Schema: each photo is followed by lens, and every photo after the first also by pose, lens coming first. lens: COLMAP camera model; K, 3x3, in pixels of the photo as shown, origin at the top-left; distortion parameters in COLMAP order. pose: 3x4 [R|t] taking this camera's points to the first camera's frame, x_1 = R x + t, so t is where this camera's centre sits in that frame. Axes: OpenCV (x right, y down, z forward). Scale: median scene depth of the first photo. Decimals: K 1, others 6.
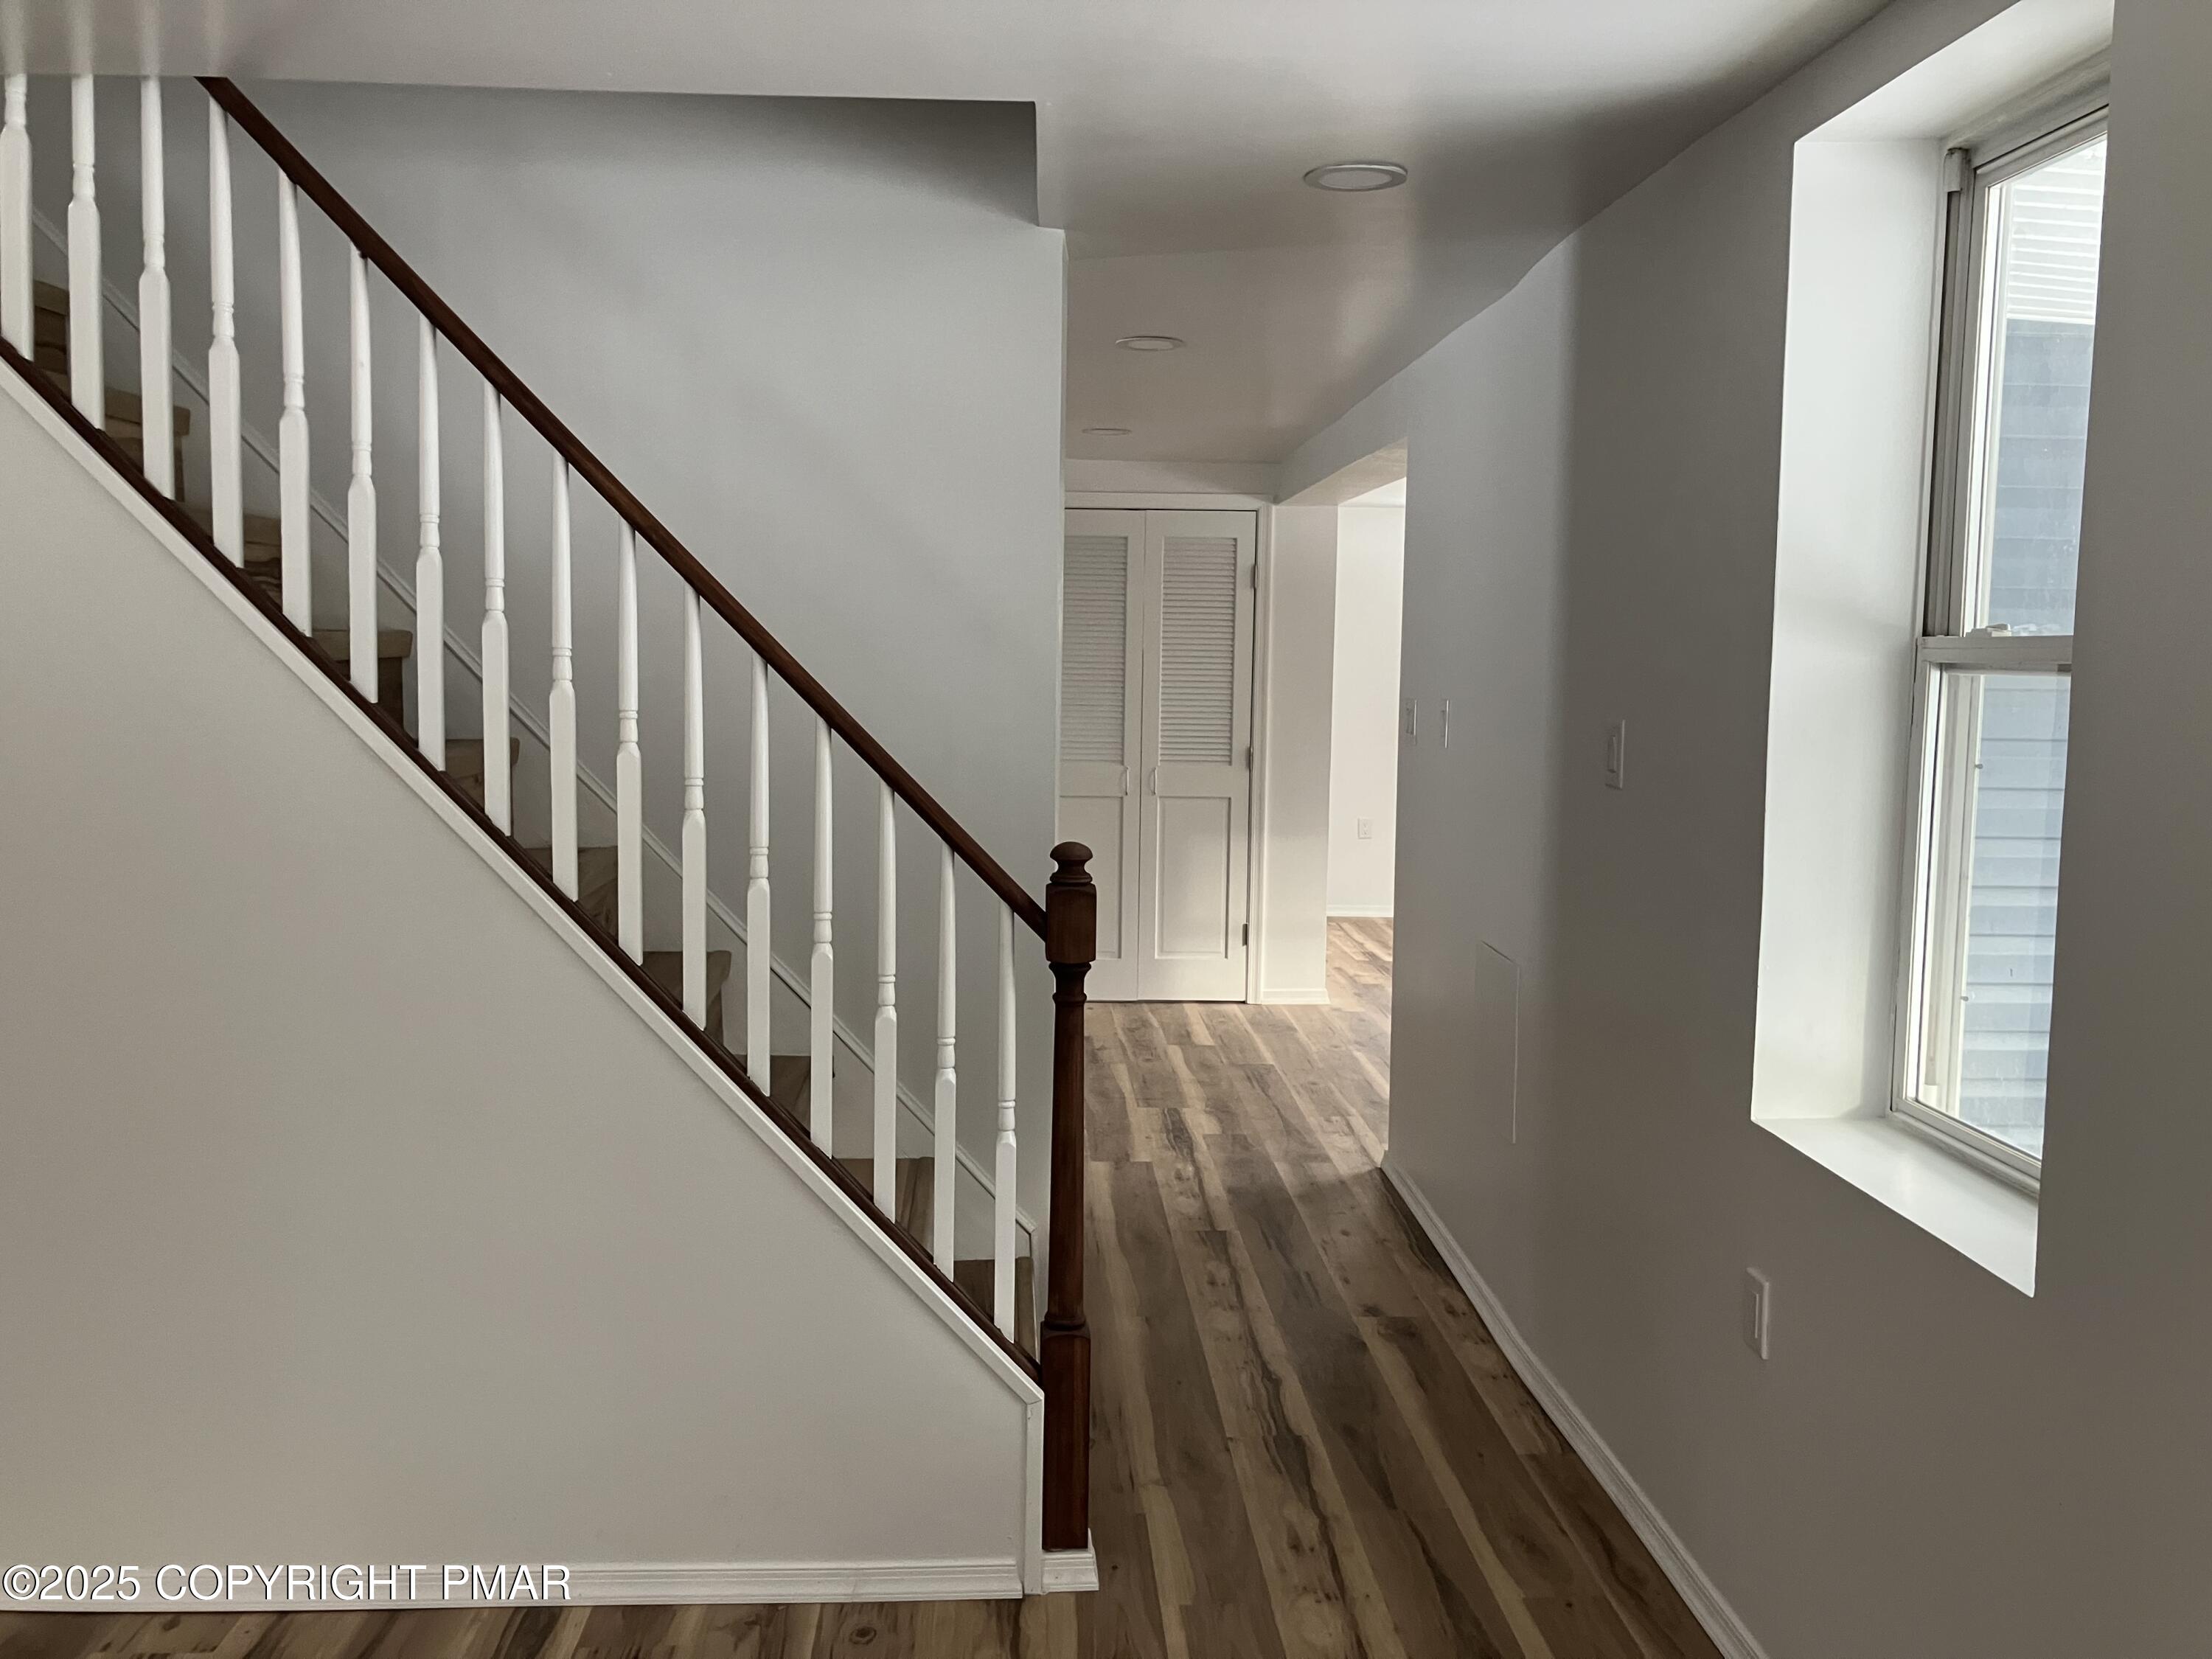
lens RADIAL K [[1870.8, 0, 1101.0], [0, 1870.8, 833.7], [0, 0, 1]] dist [0.021801, -0.042751]
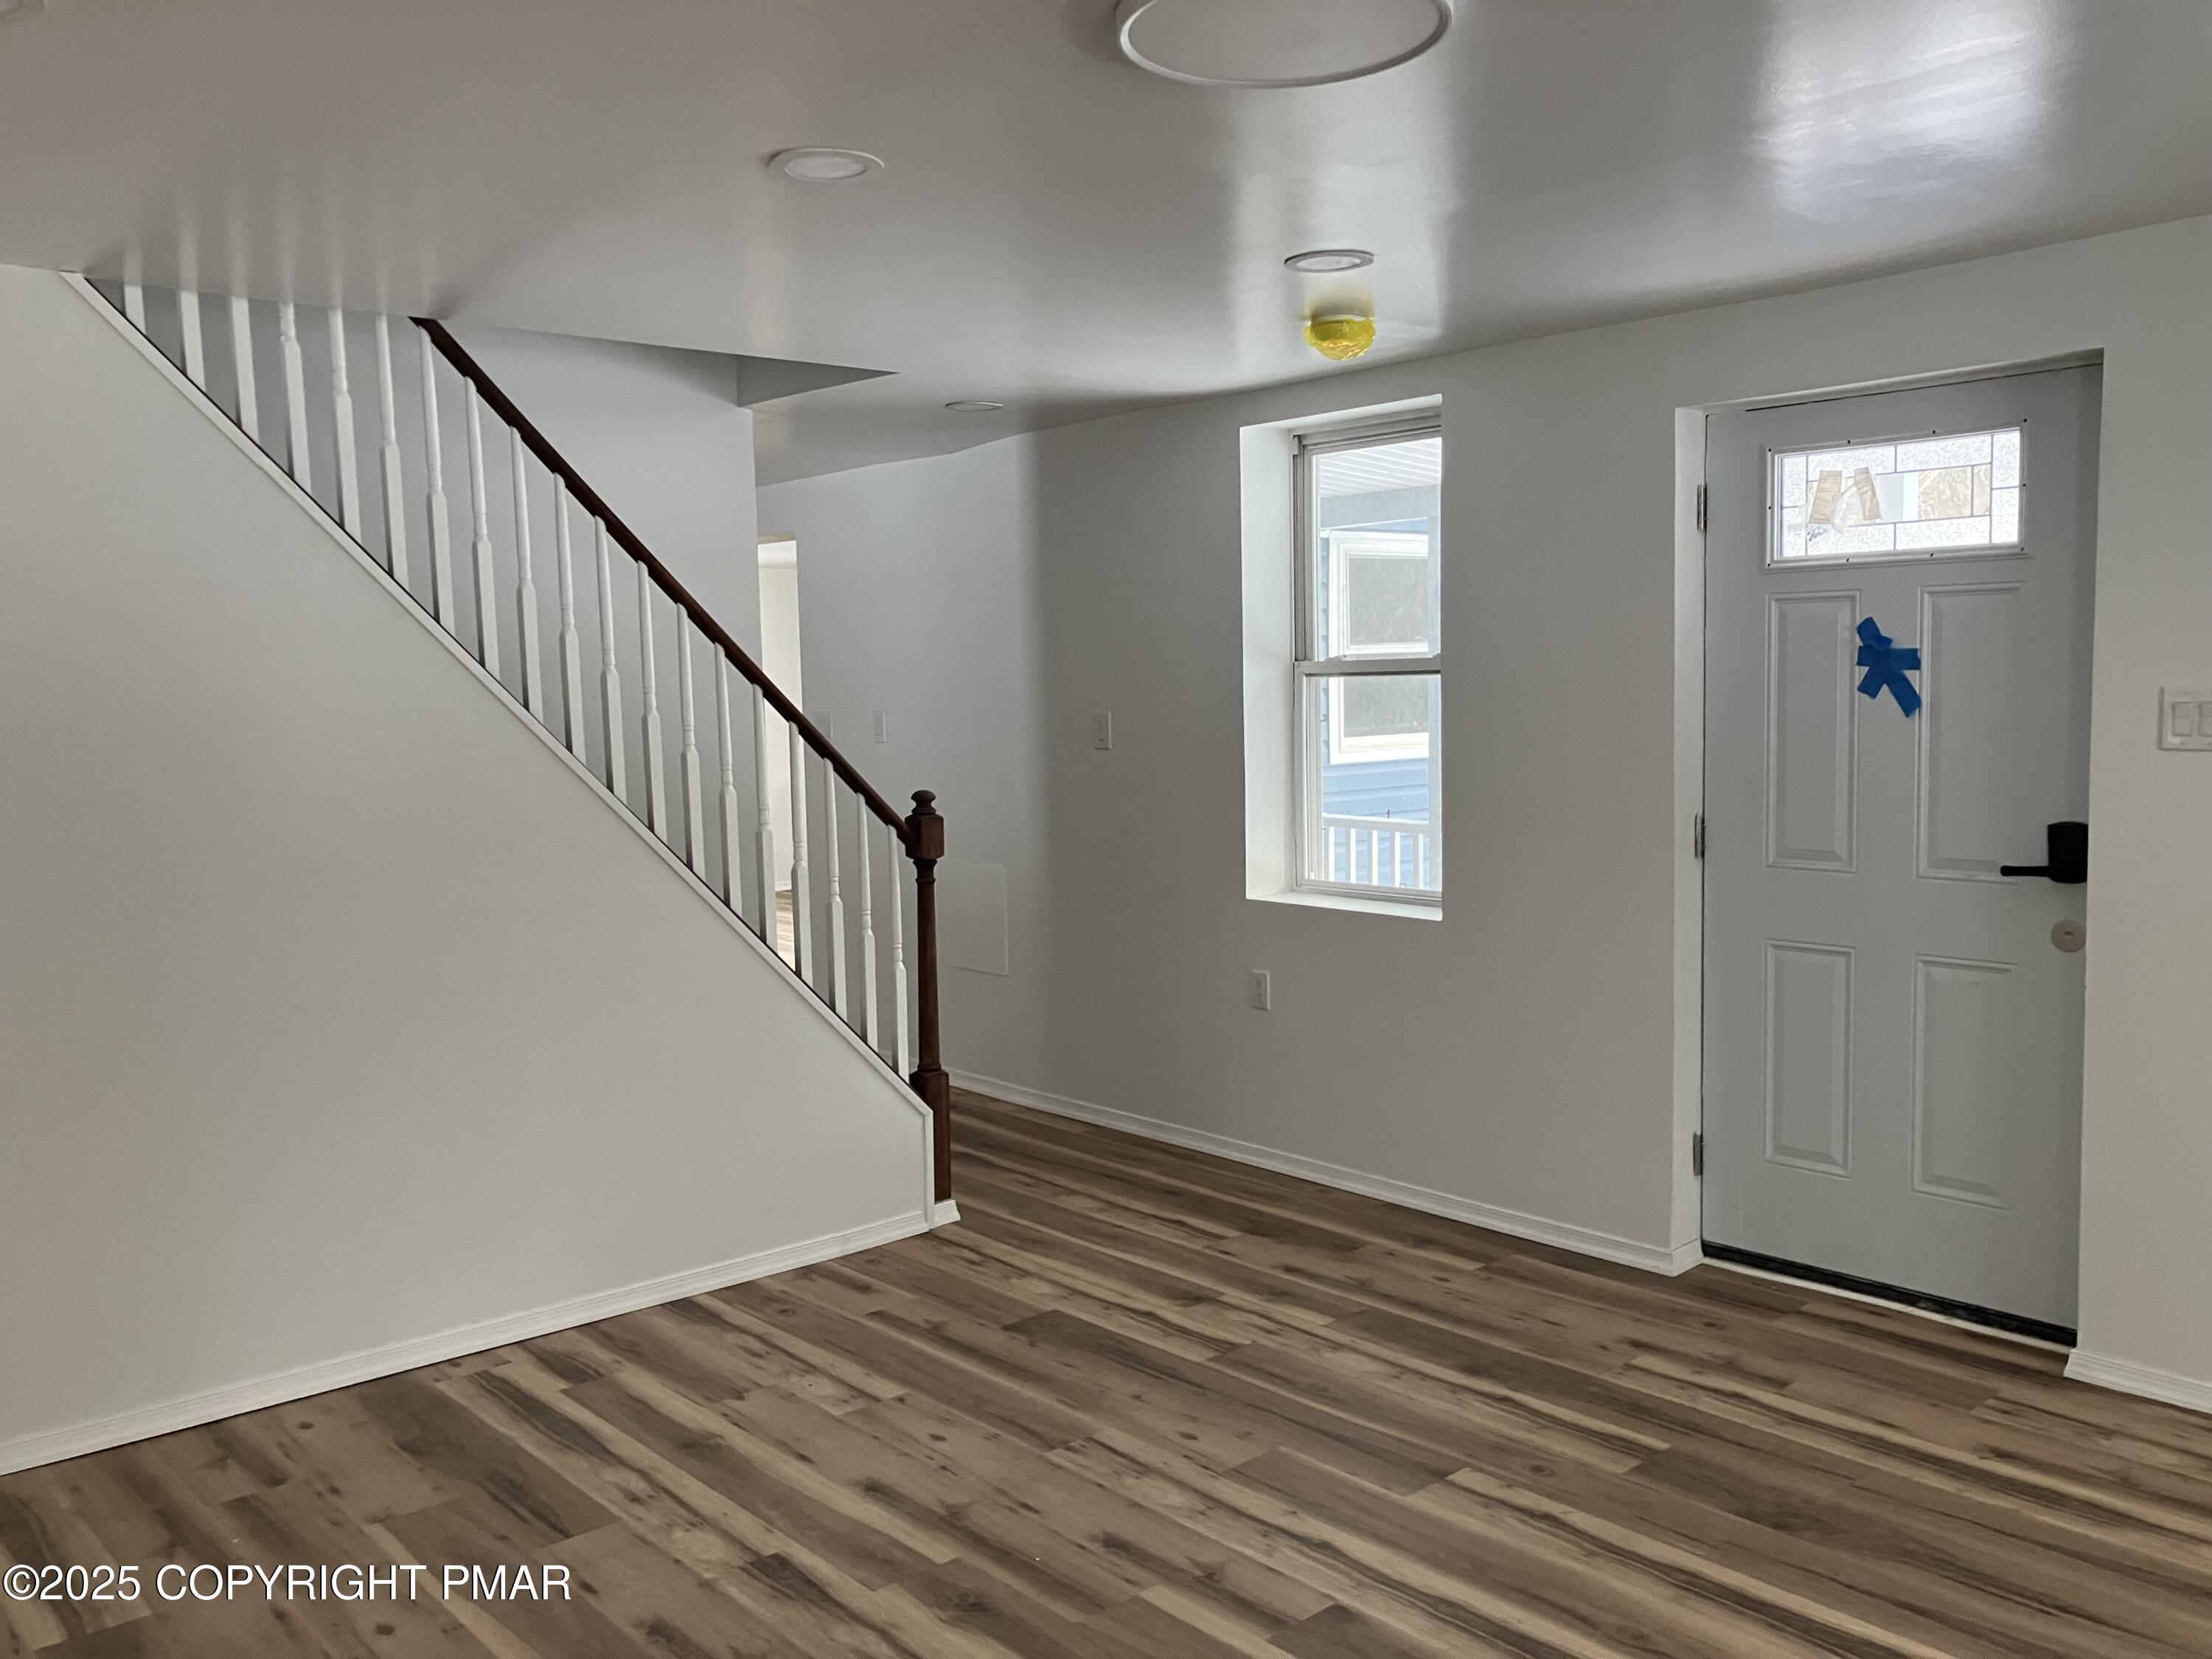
lens RADIAL K [[1870.8, 0, 1103.4], [0, 1870.8, 831.0], [0, 0, 1]] dist [0.021801, -0.042751]
pose [[0.779114, -0.079800, 0.621782, -0.961489], [0.094418, 0.995488, 0.009453, 0.041253], [-0.619731, 0.051343, 0.783133, -0.465666]]
